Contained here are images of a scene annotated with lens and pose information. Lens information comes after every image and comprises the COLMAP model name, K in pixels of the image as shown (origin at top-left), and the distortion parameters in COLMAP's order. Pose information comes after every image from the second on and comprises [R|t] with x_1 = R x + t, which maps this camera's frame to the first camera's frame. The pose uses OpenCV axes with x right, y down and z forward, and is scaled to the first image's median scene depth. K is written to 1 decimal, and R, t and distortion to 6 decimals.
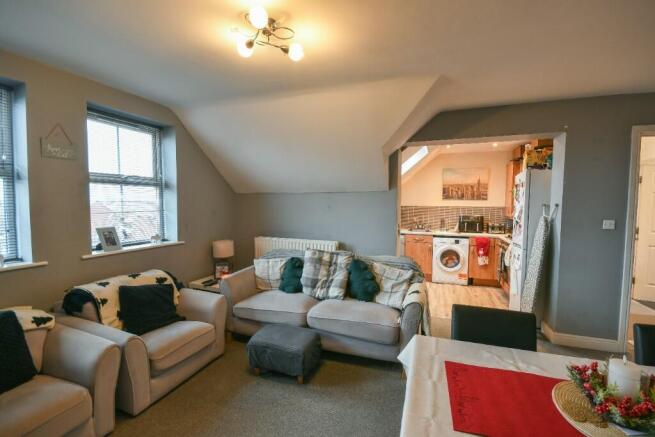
lens RADIAL K [[311.7, 0, 327.5], [0, 311.7, 218.5], [0, 0, 1]] dist [0.000176, 0.000023]
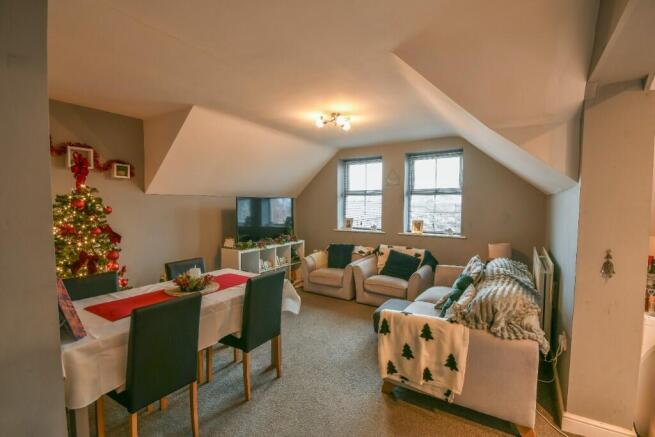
lens RADIAL K [[311.7, 0, 327.5], [0, 311.7, 218.5], [0, 0, 1]] dist [0.000176, 0.000023]
pose [[-0.223490, 0.021742, -0.974464, 1.065489], [-0.076796, 0.996251, 0.039841, -0.010427], [0.971676, 0.083739, -0.220982, 0.886363]]
